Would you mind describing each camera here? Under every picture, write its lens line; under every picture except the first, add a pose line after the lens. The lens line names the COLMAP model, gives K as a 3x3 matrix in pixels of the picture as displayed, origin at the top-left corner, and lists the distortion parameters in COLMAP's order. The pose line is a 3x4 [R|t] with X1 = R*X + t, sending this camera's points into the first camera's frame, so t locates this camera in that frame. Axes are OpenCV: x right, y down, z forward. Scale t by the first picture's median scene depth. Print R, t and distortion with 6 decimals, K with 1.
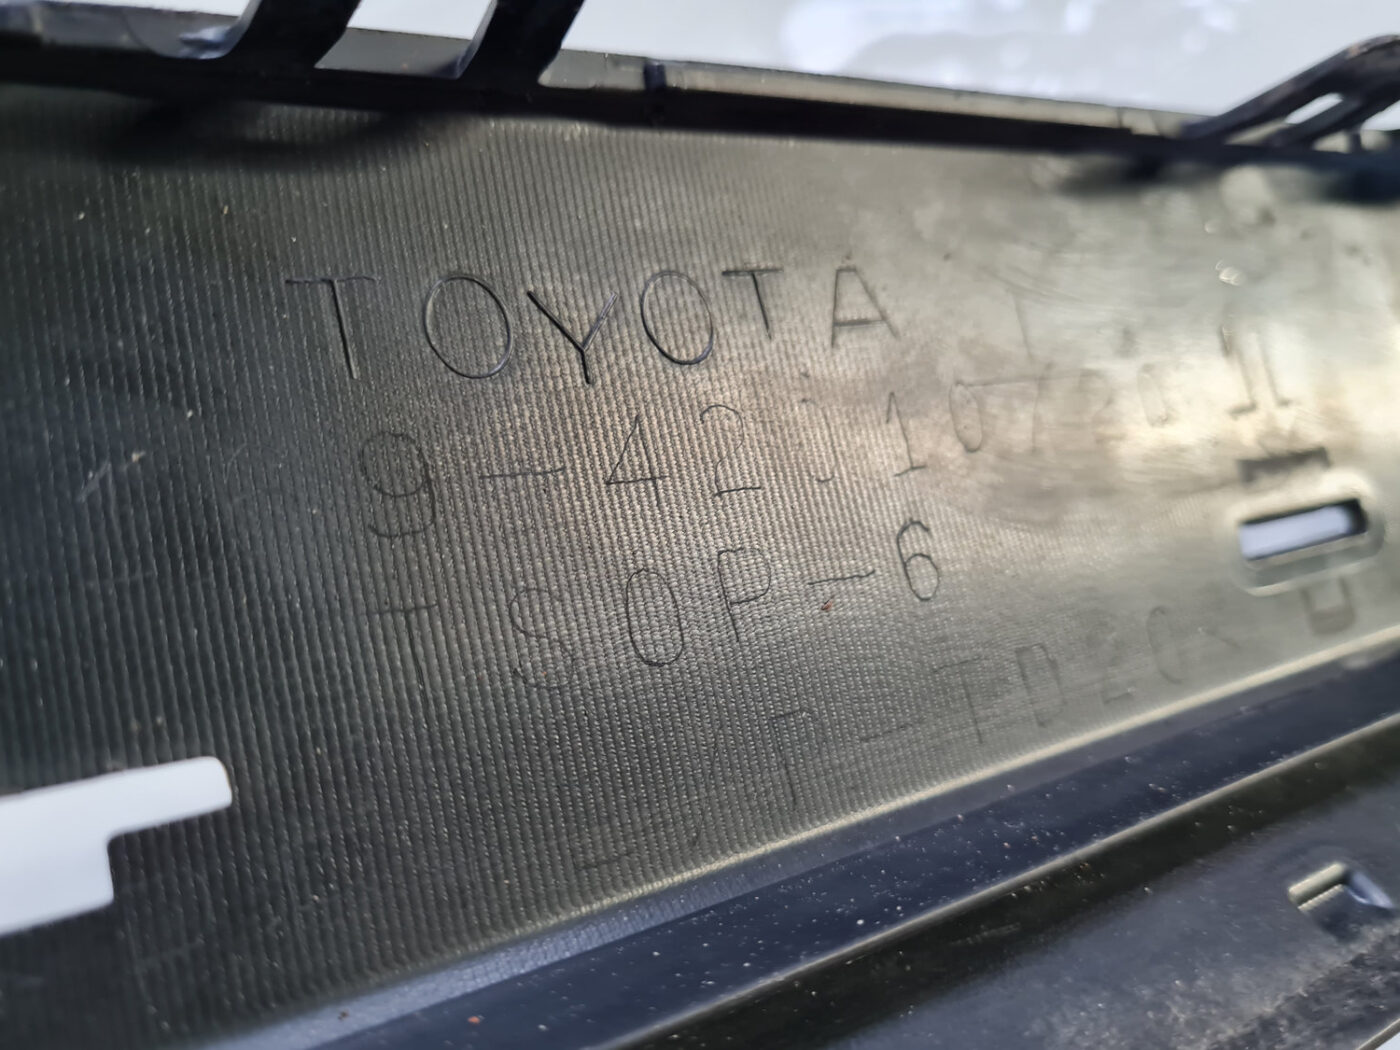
lens RADIAL K [[1080.8, 0, 700.5], [0, 1080.8, 493.1], [0, 0, 1]] dist [-0.011023, -0.010642]
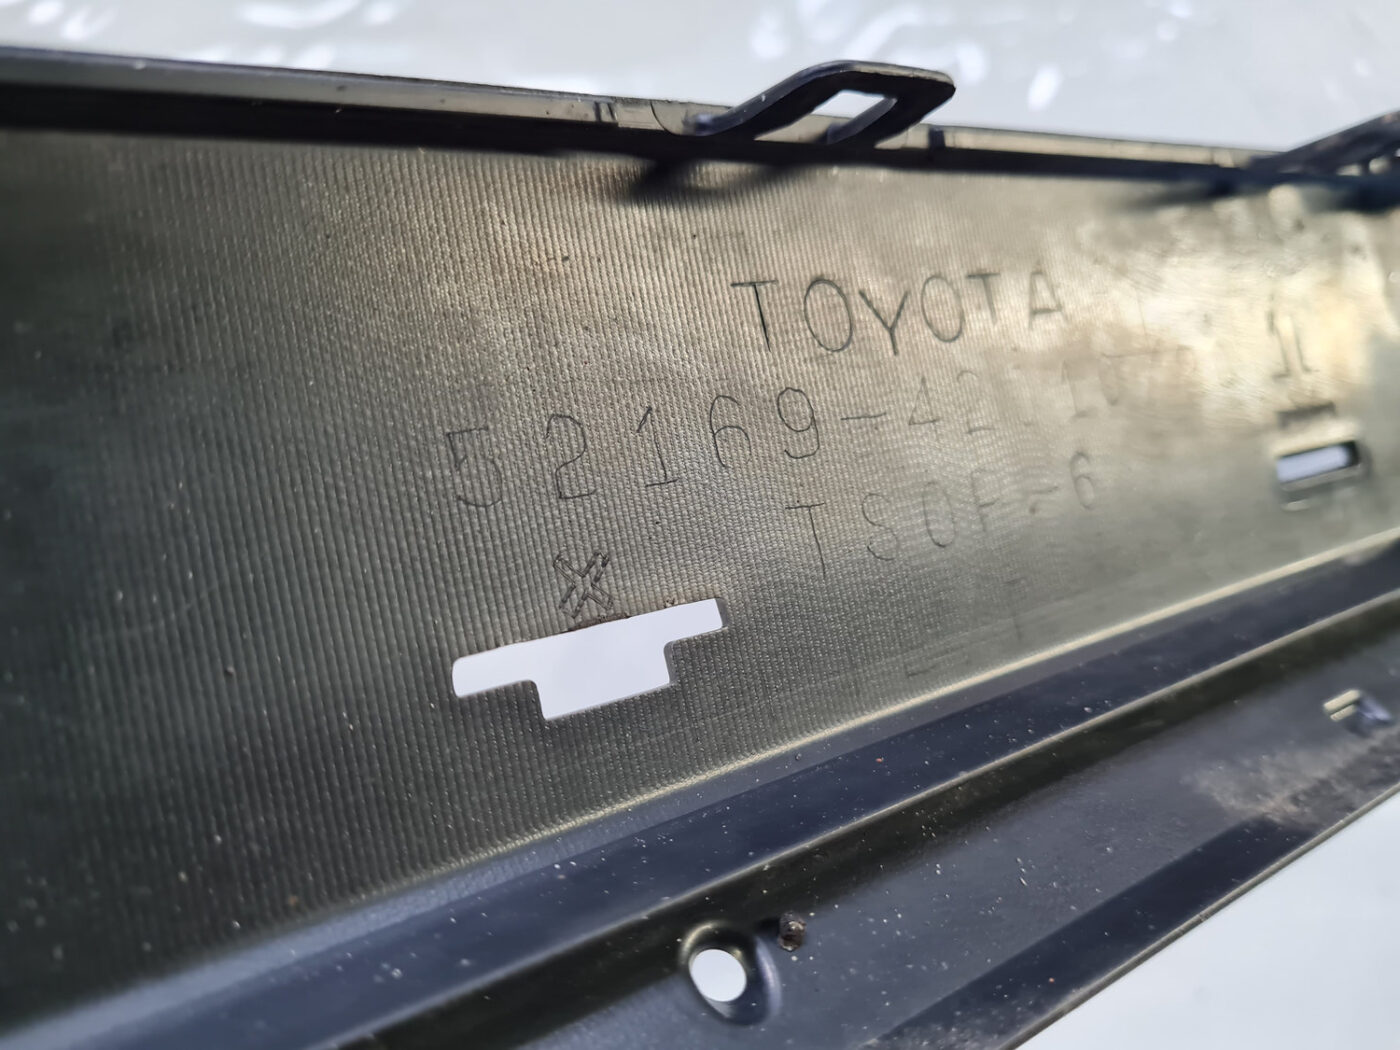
lens RADIAL K [[1056.9, 0, 693.9], [0, 1056.9, 519.0], [0, 0, 1]] dist [0.045745, -0.034366]
pose [[0.996714, -0.001951, 0.080977, -0.421775], [-0.003683, 0.997585, 0.069360, 0.018045], [-0.080916, -0.069431, 0.994300, -0.357920]]
